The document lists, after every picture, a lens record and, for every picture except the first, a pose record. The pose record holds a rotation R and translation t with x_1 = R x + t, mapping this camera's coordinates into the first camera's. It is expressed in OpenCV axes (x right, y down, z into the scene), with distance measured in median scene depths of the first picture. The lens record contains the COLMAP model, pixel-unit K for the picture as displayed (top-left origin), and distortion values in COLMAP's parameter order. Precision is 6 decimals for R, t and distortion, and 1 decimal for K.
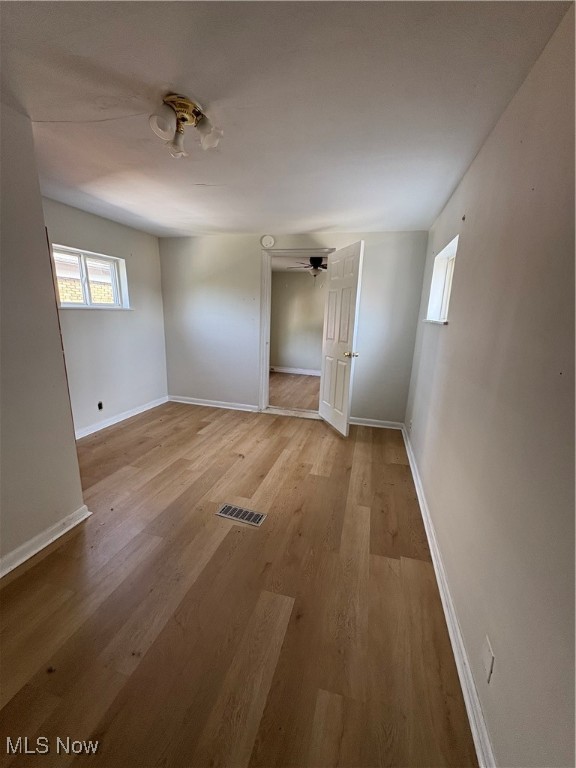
lens RADIAL K [[305.2, 0, 288.0], [0, 305.2, 384.9], [0, 0, 1]] dist [-0.002321, 0.000672]
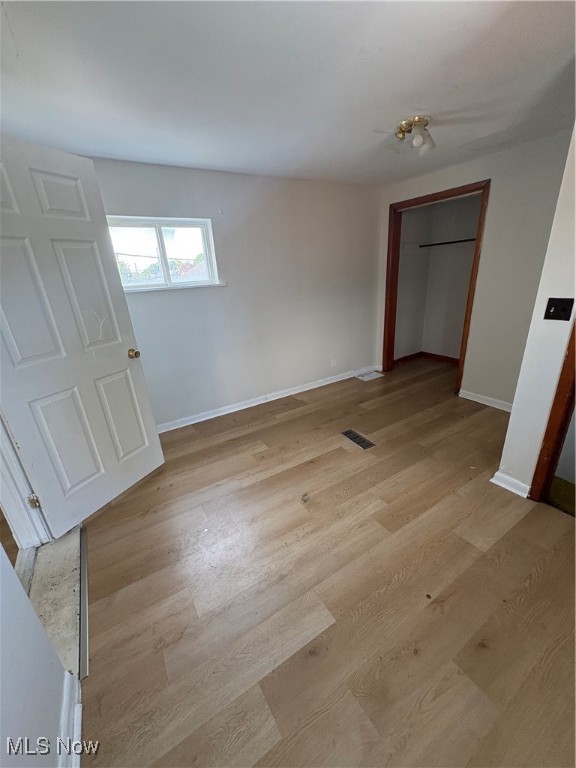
lens RADIAL K [[305.2, 0, 289.7], [0, 305.2, 385.4], [0, 0, 1]] dist [-0.002321, 0.000672]
pose [[-0.738658, -0.226548, 0.634870, -0.549574], [0.188973, 0.834469, 0.517639, -0.368762], [-0.647050, 0.502332, -0.573576, 1.405189]]
